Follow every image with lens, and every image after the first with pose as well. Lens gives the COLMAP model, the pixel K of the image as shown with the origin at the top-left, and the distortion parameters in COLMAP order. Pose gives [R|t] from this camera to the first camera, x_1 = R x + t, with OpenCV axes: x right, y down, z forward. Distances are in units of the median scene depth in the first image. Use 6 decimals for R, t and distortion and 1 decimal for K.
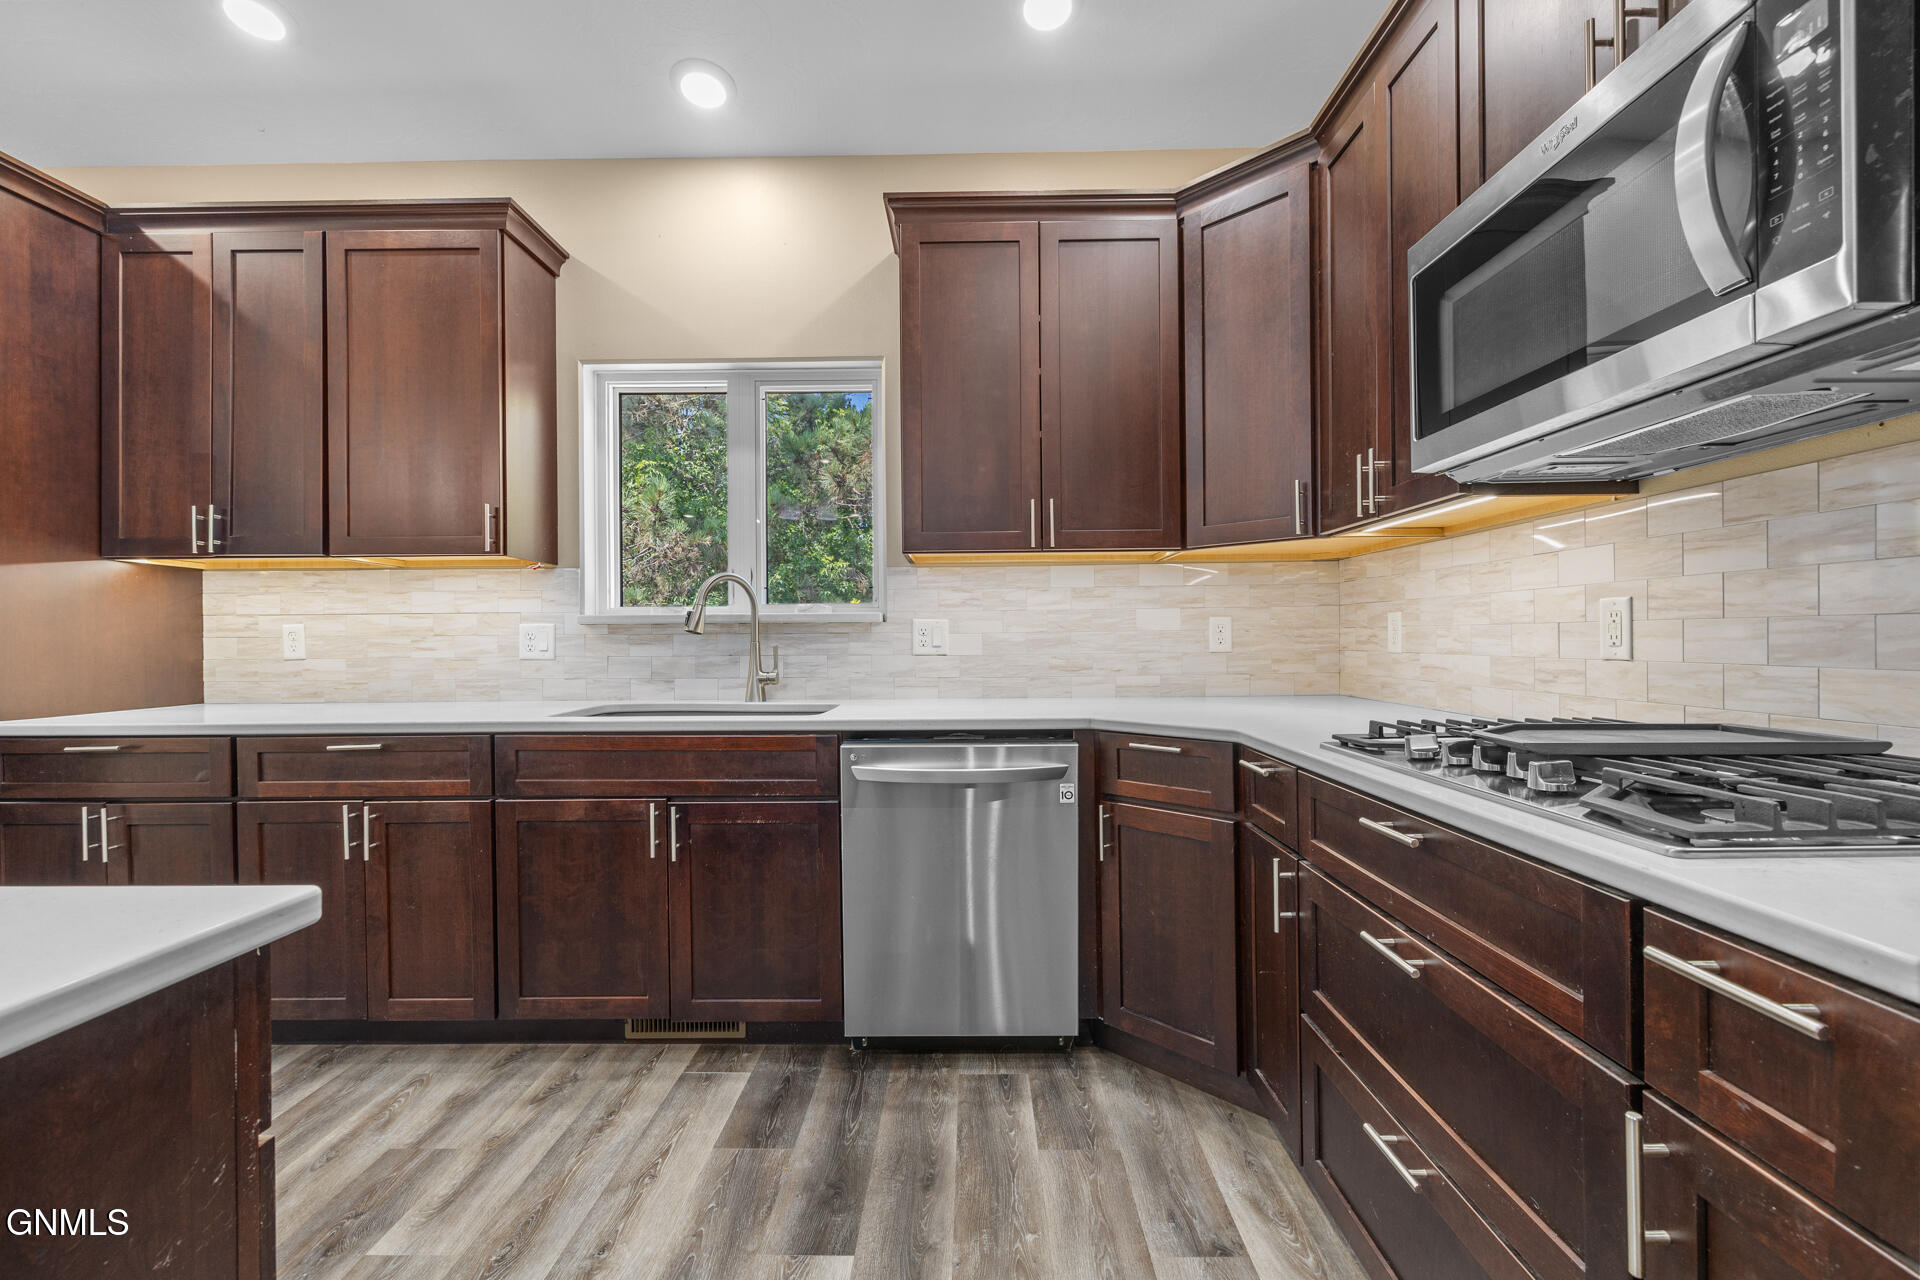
lens RADIAL K [[810.7, 0, 955.9], [0, 810.7, 634.9], [0, 0, 1]] dist [-0.001239, 0.000003]
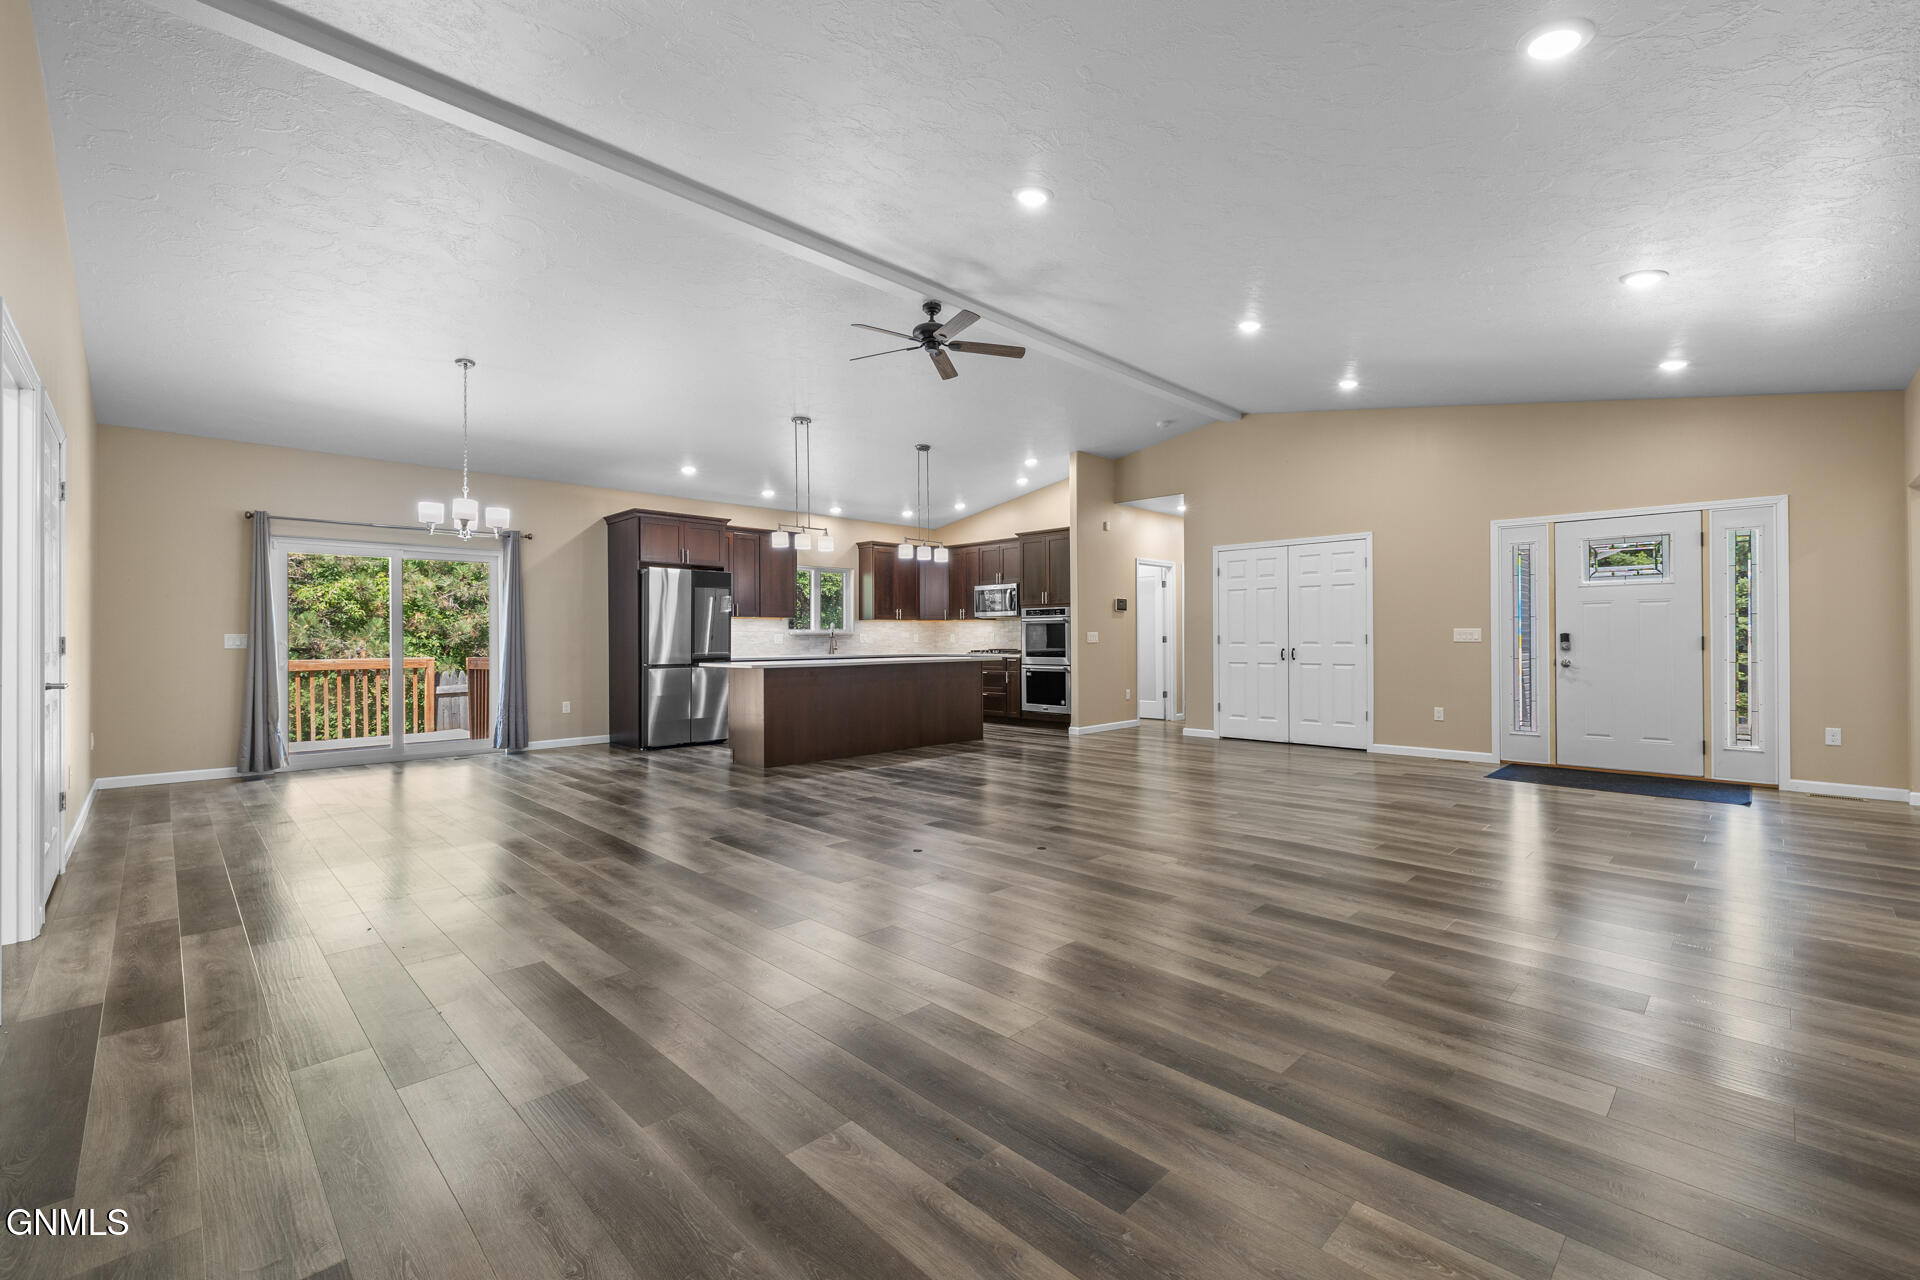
lens RADIAL K [[810.7, 0, 959.8], [0, 810.7, 632.7], [0, 0, 1]] dist [-0.001239, 0.000003]
pose [[0.707390, 0.008514, 0.706772, -2.579766], [-0.003108, 0.999955, -0.008935, 0.009114], [-0.706816, 0.004124, 0.707385, -2.238021]]
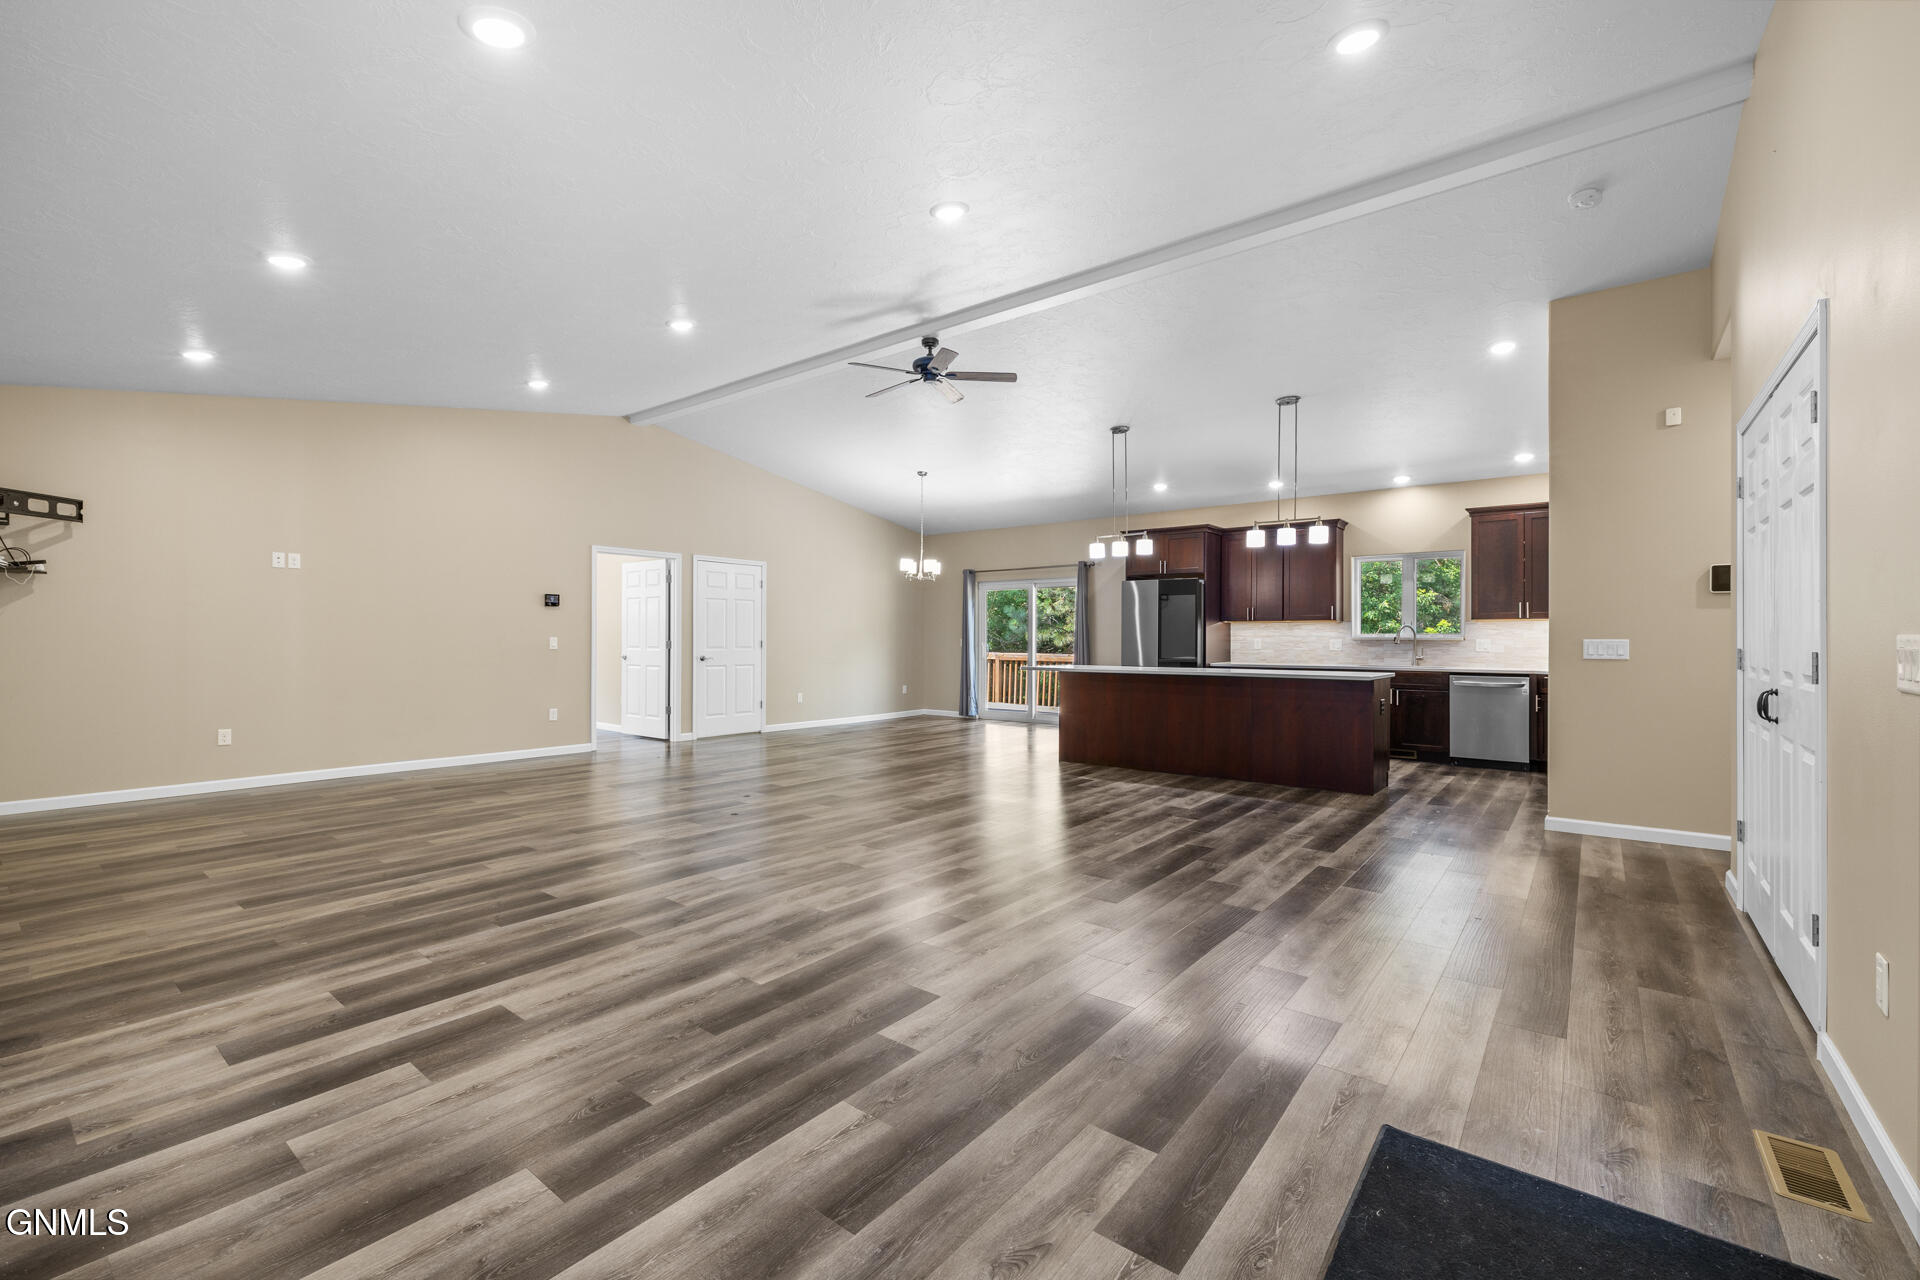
lens RADIAL K [[810.7, 0, 957.4], [0, 810.7, 641.2], [0, 0, 1]] dist [-0.001239, 0.000003]
pose [[0.792820, 0.010928, -0.609358, 0.247149], [-0.009372, 0.999940, 0.005739, -0.012328], [0.609384, 0.001161, 0.792875, -2.479974]]
